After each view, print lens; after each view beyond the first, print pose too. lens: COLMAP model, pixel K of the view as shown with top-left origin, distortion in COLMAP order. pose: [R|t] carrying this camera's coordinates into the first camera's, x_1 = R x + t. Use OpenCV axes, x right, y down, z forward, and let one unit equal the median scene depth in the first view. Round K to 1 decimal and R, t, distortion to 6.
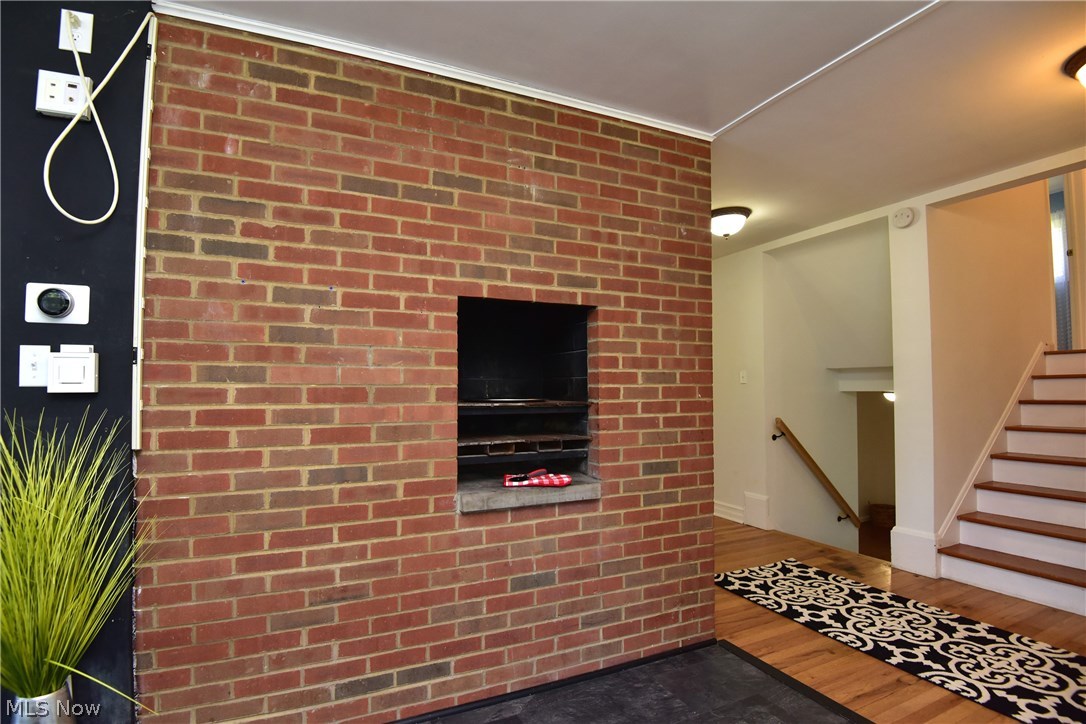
lens RADIAL K [[527.8, 0, 543.0], [0, 527.8, 362.0], [0, 0, 1]] dist [-0.019335, -0.017430]
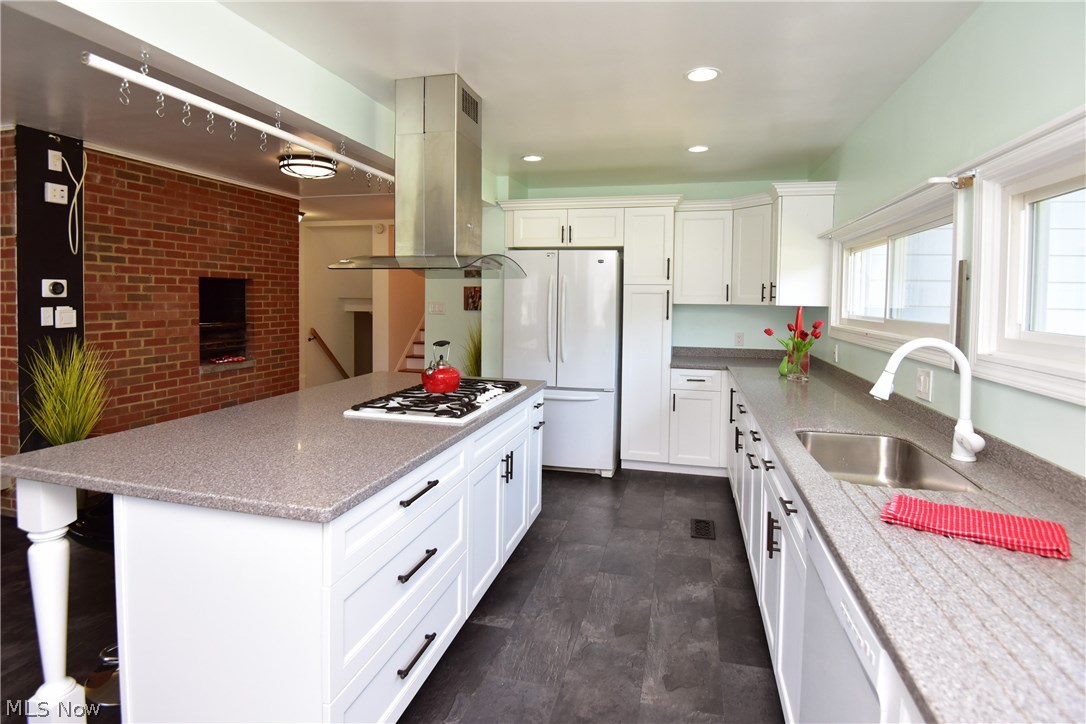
lens RADIAL K [[571.3, 0, 545.9], [0, 571.3, 321.2], [0, 0, 1]] dist [-0.016028, -0.001012]
pose [[0.630764, -0.026447, 0.775524, -1.185849], [-0.043901, 0.996602, 0.069693, -0.185396], [-0.774732, -0.078007, 0.627460, -1.754080]]
